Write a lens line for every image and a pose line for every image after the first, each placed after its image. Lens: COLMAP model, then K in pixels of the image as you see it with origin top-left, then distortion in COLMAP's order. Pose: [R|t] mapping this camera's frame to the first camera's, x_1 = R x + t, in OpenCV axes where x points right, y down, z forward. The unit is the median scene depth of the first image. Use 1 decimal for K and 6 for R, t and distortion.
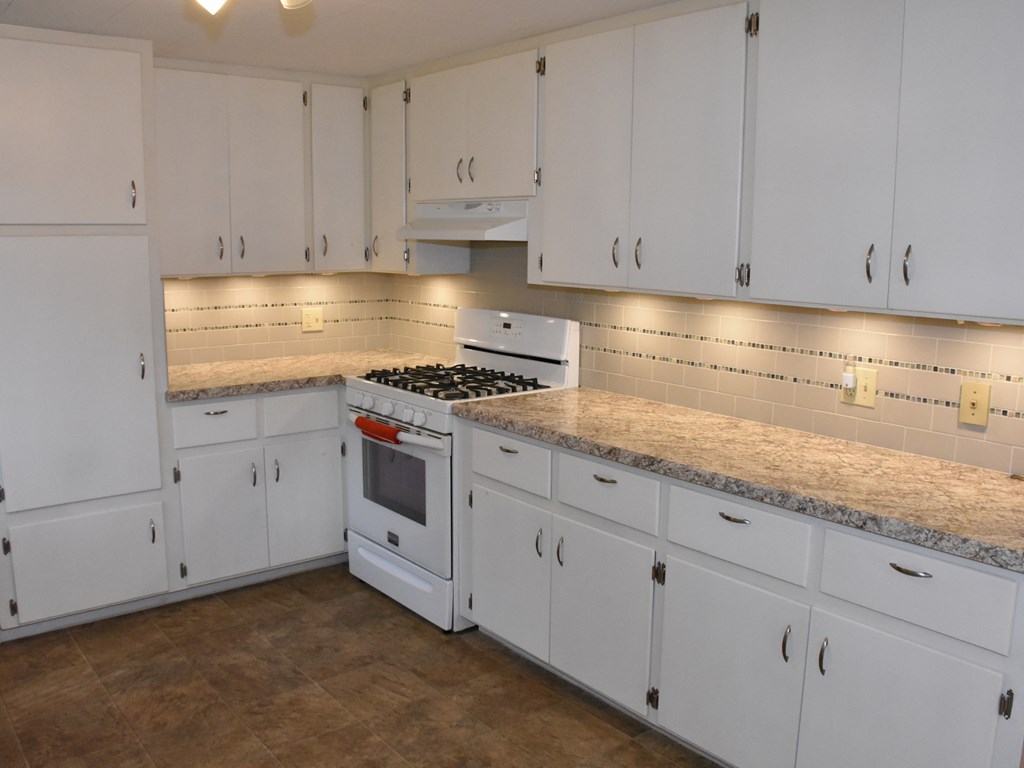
lens RADIAL K [[884.2, 0, 508.6], [0, 884.2, 387.4], [0, 0, 1]] dist [-0.151163, 0.088651]
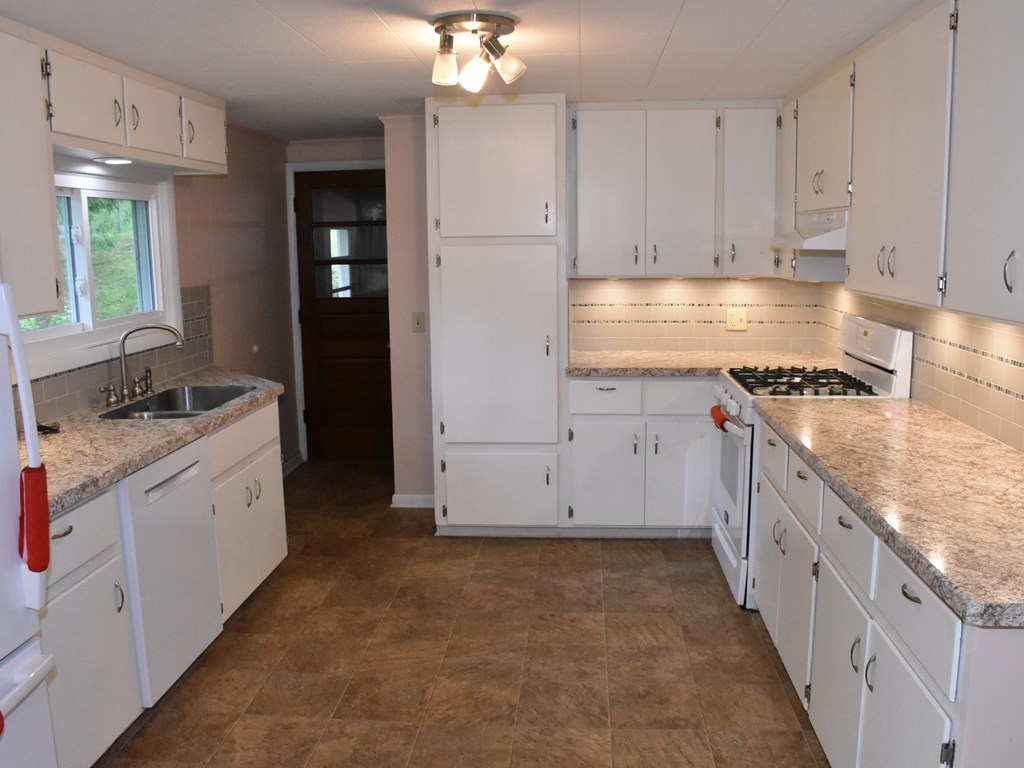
lens RADIAL K [[884.2, 0, 505.6], [0, 884.2, 389.0], [0, 0, 1]] dist [-0.151163, 0.088651]
pose [[0.725213, 0.094868, -0.681958, 0.471822], [-0.097310, 0.994643, 0.034883, -0.000358], [0.681614, 0.041064, 0.730559, -0.004168]]
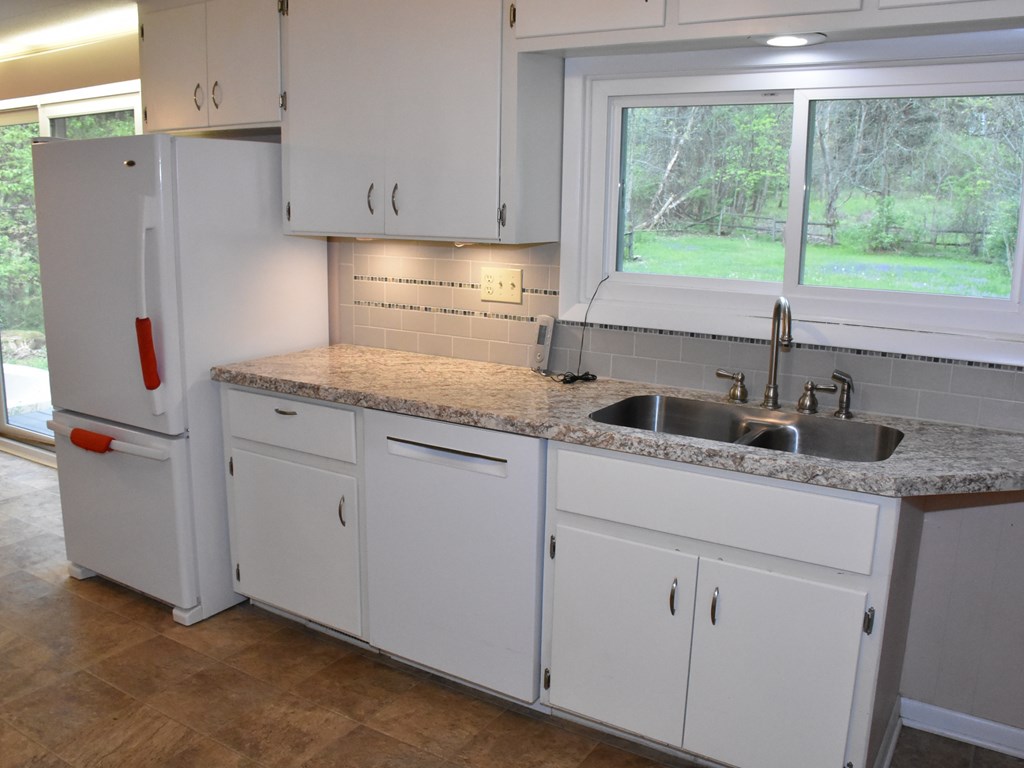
lens RADIAL K [[884.2, 0, 482.0], [0, 884.2, 387.8], [0, 0, 1]] dist [-0.151163, 0.088651]
pose [[-0.949093, 0.044431, -0.311846, -0.212186], [-0.074345, 0.930437, 0.358831, -0.176947], [0.306097, 0.363749, -0.879768, 1.131040]]
